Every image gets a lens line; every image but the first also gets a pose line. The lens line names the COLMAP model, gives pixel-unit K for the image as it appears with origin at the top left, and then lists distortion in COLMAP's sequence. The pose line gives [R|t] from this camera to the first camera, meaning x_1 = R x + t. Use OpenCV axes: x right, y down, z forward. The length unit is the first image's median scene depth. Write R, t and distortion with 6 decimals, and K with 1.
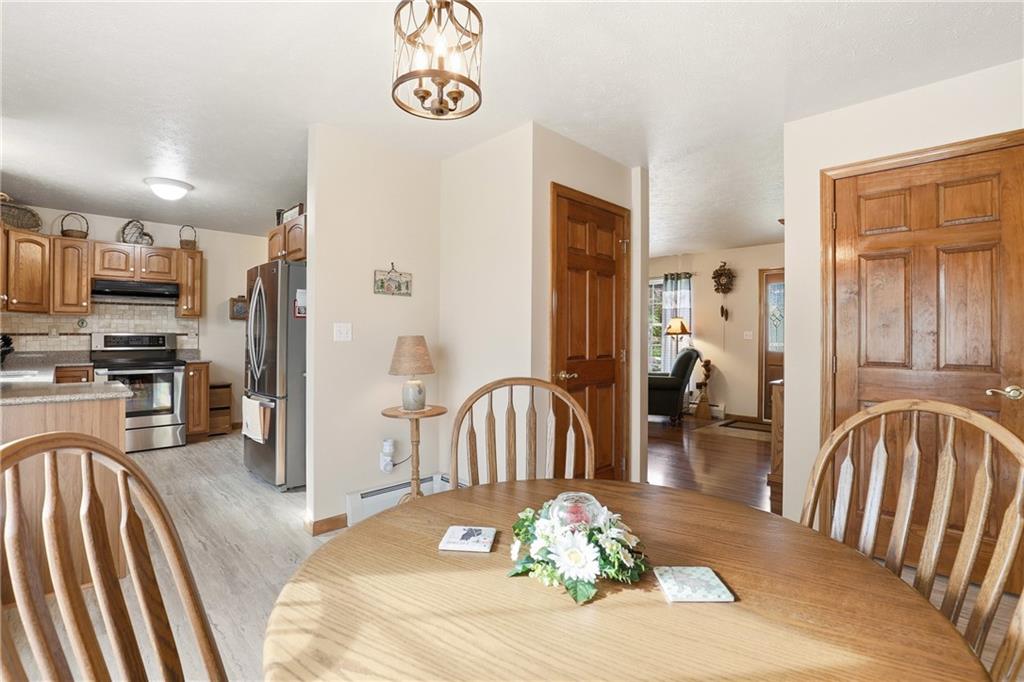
lens RADIAL K [[482.5, 0, 510.4], [0, 482.5, 334.1], [0, 0, 1]] dist [-0.030591, 0.004249]
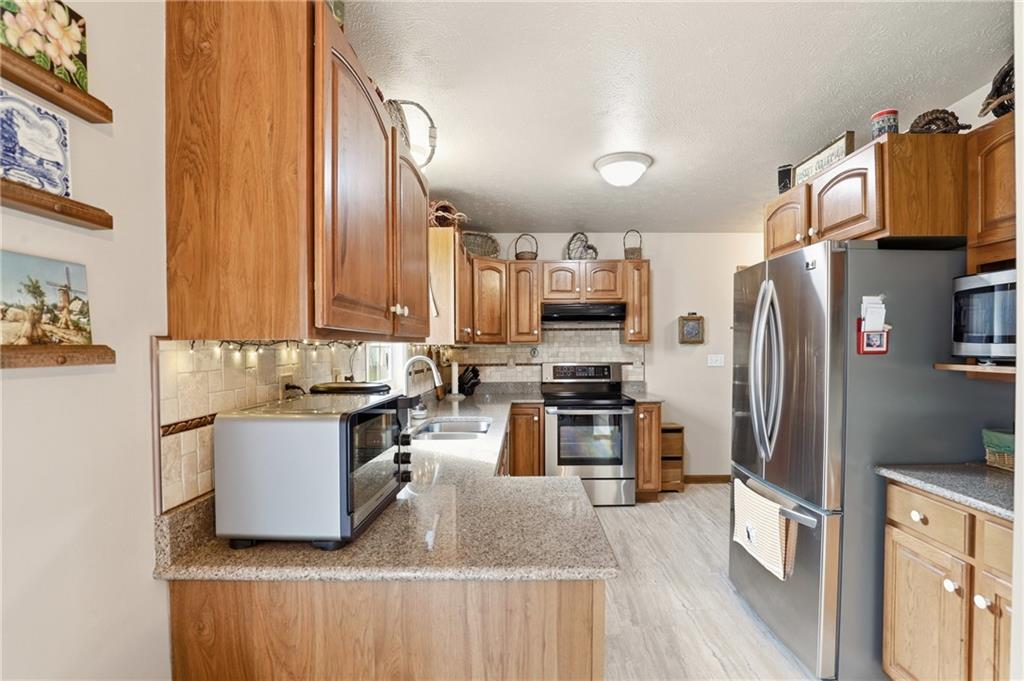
lens RADIAL K [[482.5, 0, 513.2], [0, 482.5, 345.9], [0, 0, 1]] dist [-0.030591, 0.004249]
pose [[0.706586, -0.009713, -0.707561, -0.274454], [0.011200, 0.999934, -0.002542, -0.034981], [0.707539, -0.006129, 0.706648, 0.310408]]
